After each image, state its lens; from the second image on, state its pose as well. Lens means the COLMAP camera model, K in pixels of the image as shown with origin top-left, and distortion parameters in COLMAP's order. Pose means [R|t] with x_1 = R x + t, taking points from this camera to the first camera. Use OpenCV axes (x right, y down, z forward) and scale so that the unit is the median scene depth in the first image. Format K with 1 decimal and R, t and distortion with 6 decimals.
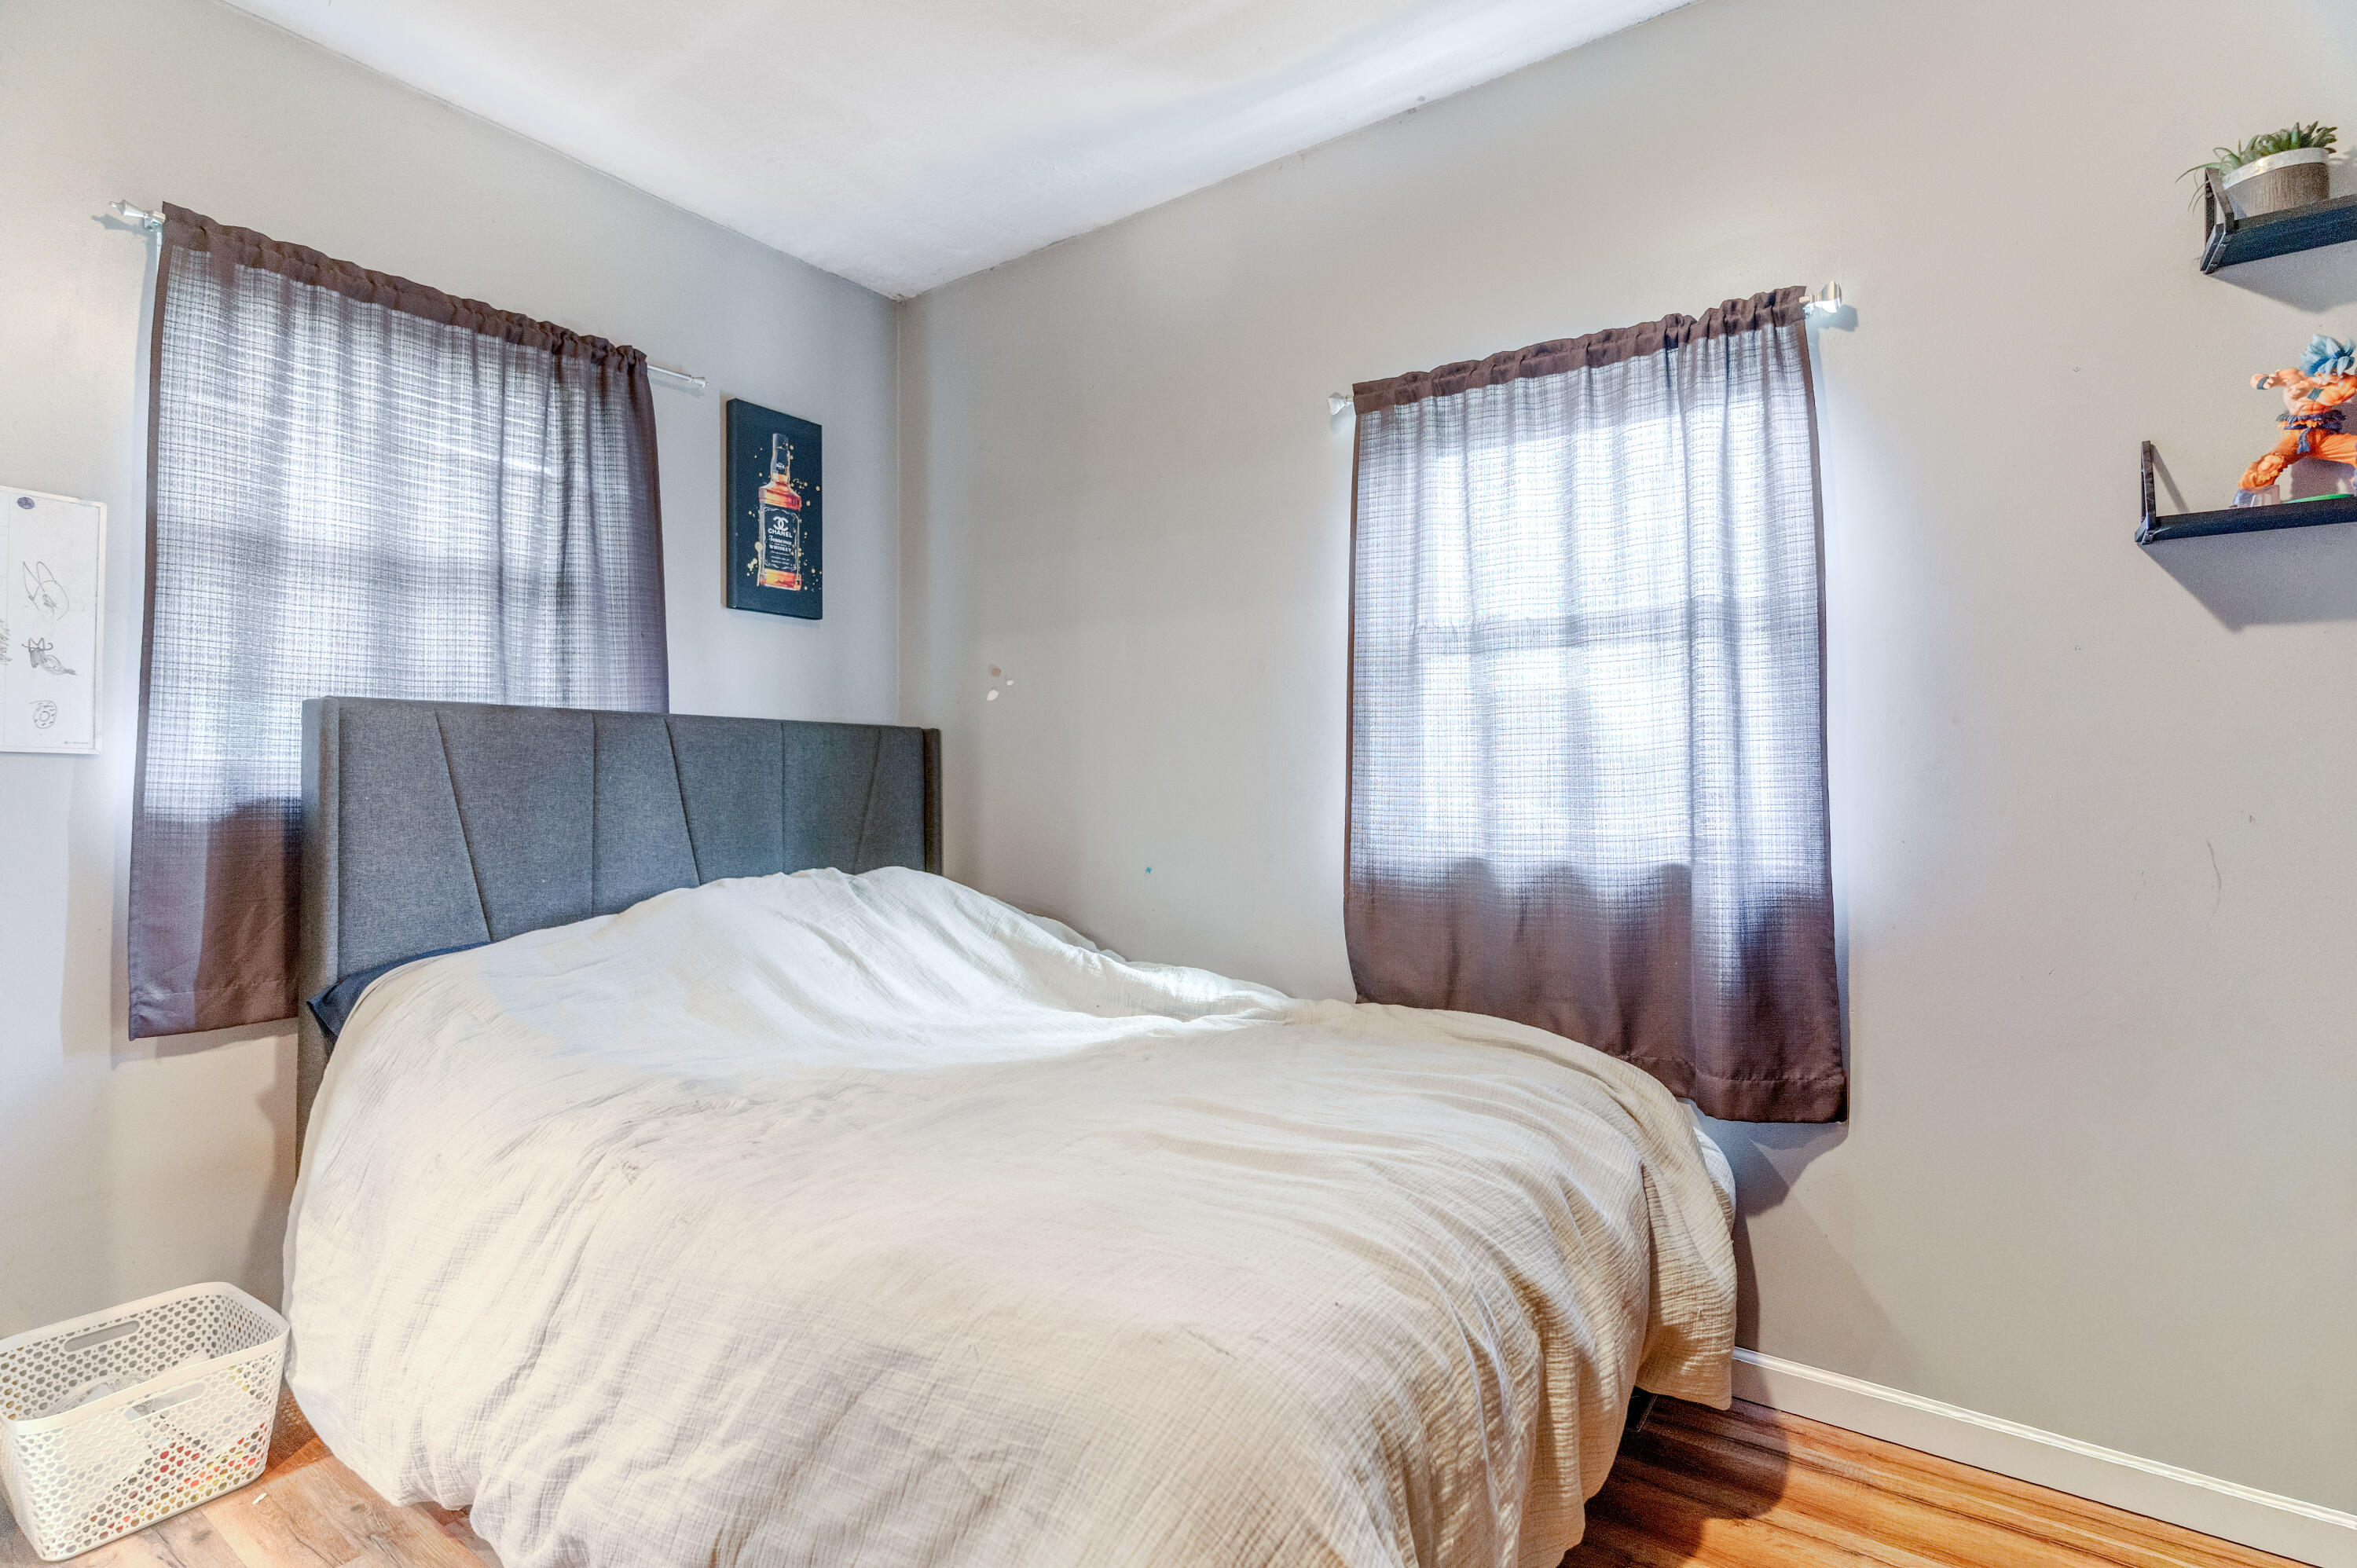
lens RADIAL K [[1117.4, 0, 1173.5], [0, 1117.4, 774.5], [0, 0, 1]] dist [0.000213, 0.000533]
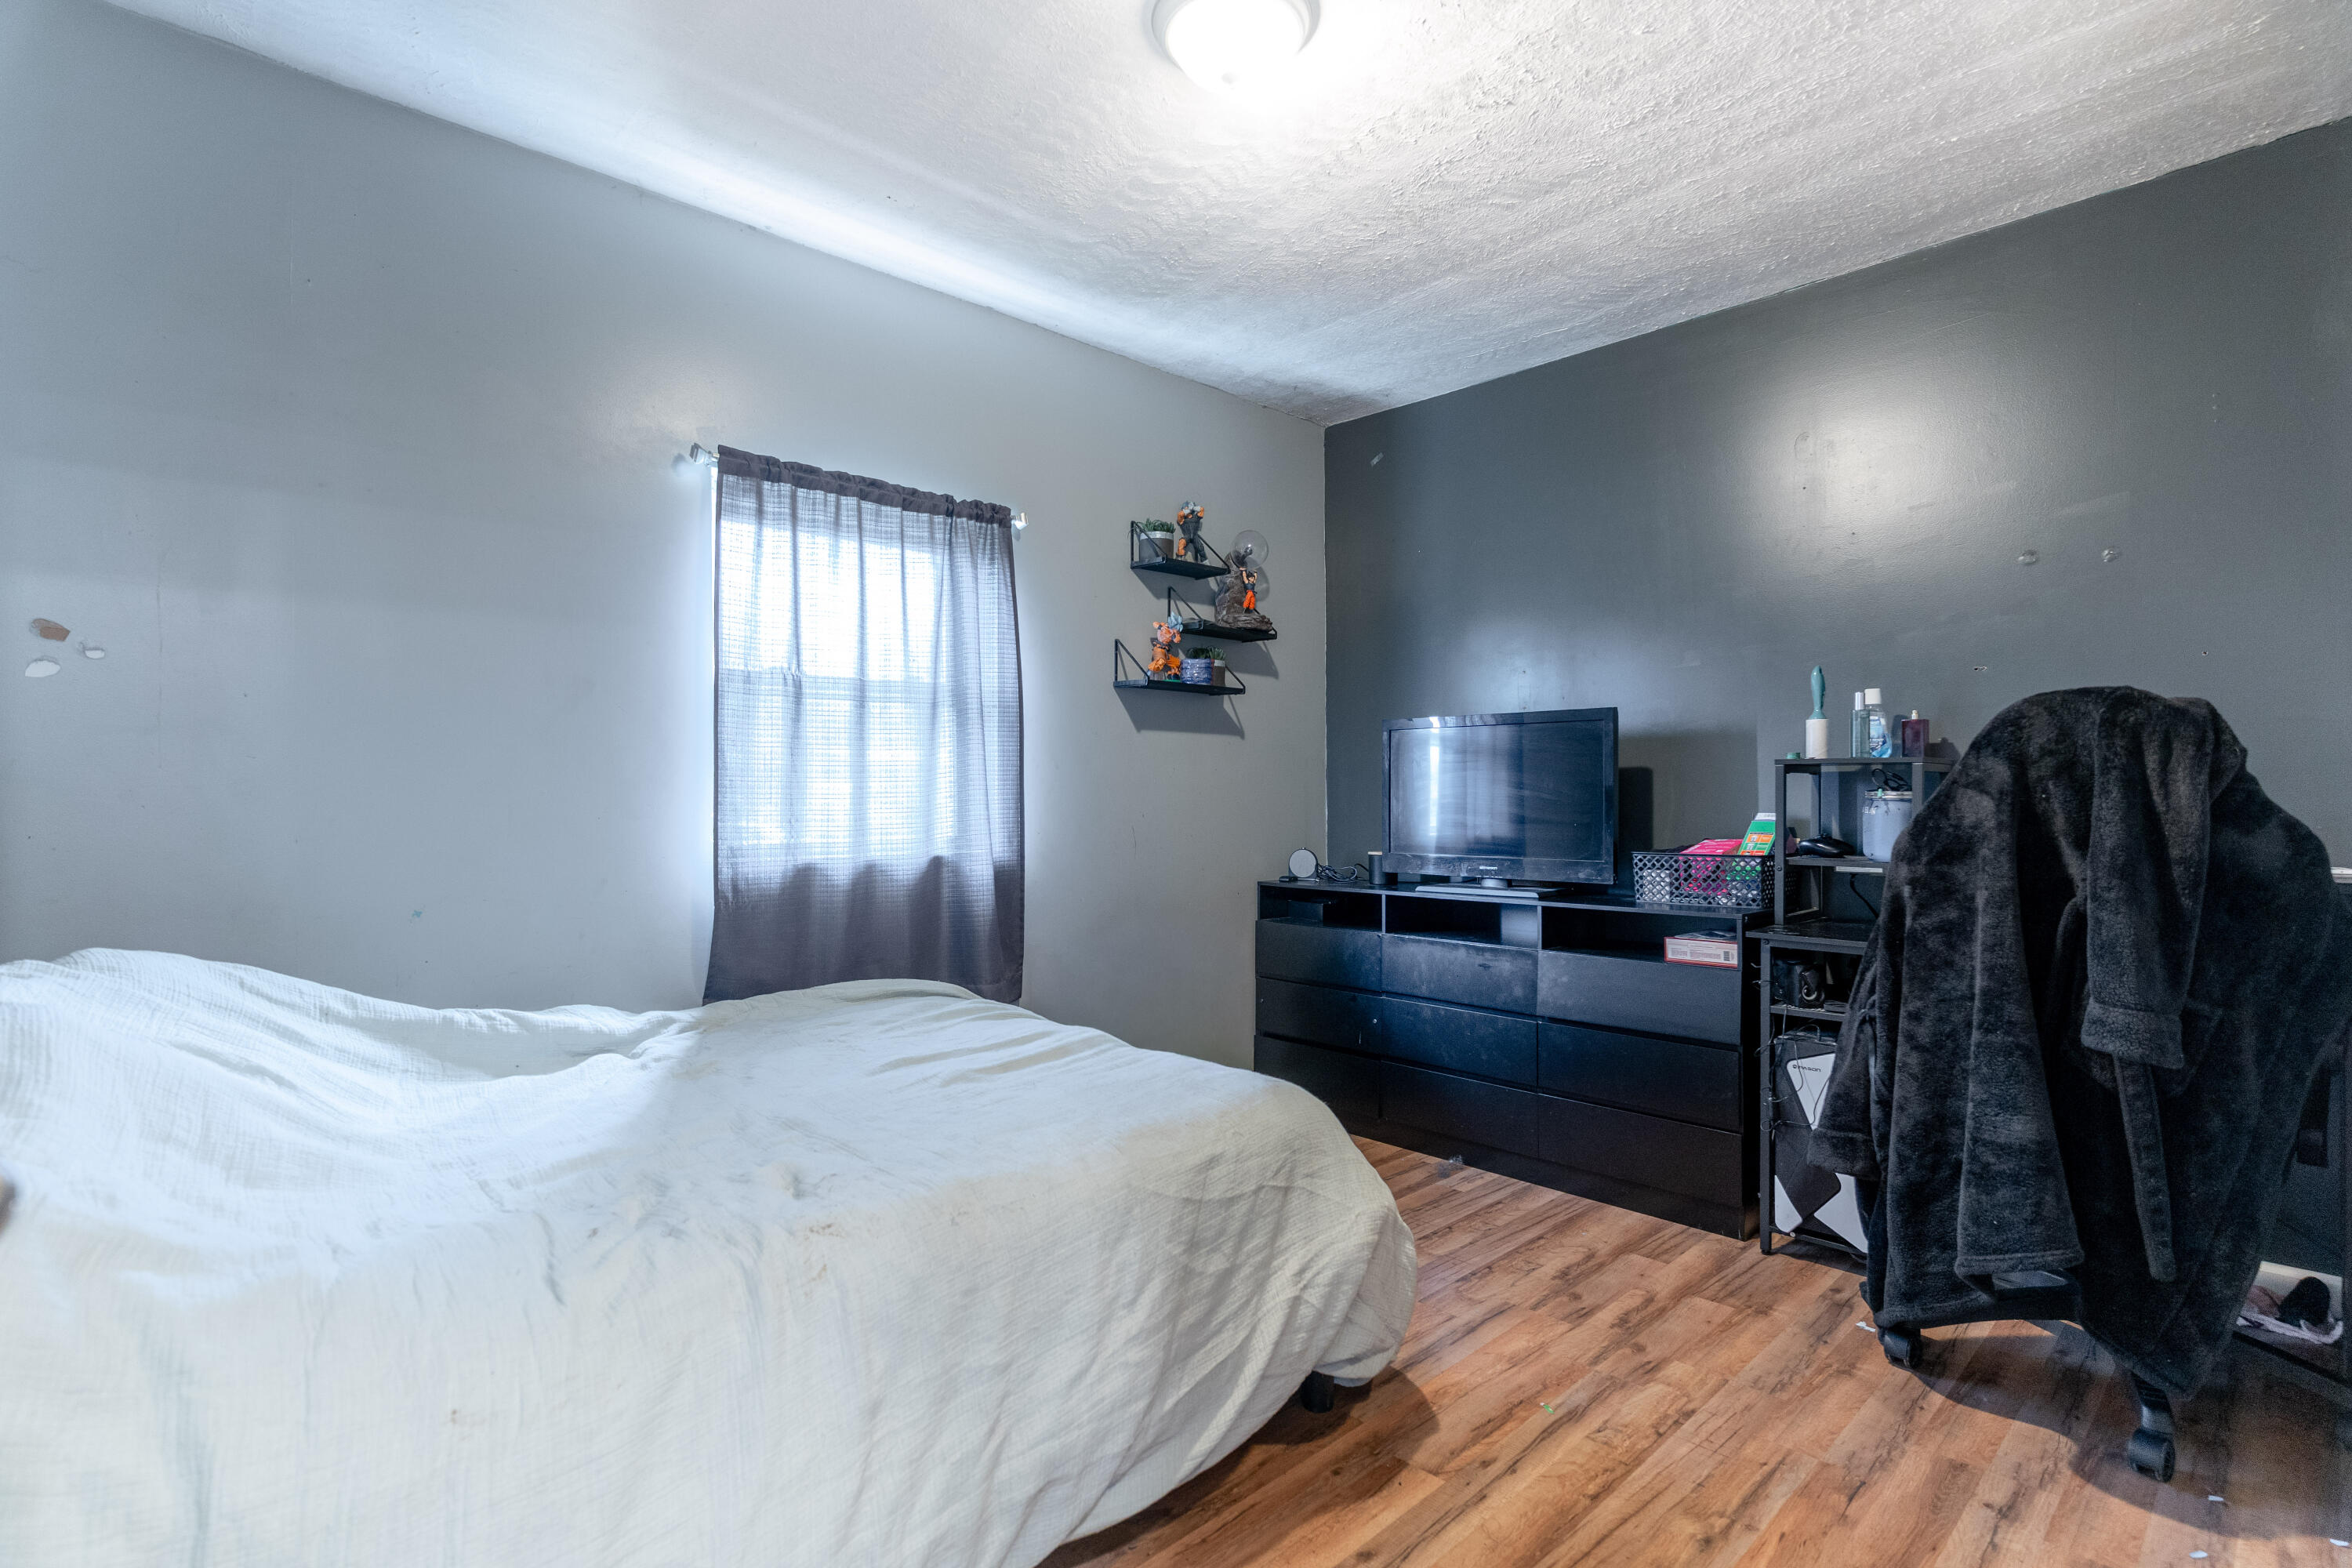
lens RADIAL K [[1115.1, 0, 1171.0], [0, 1115.1, 774.6], [0, 0, 1]] dist [0.000213, 0.000533]
pose [[0.187757, 0.017770, 0.982055, -0.925020], [0.004776, 0.999808, -0.019004, 0.002040], [-0.982204, 0.008259, 0.187636, 0.389519]]
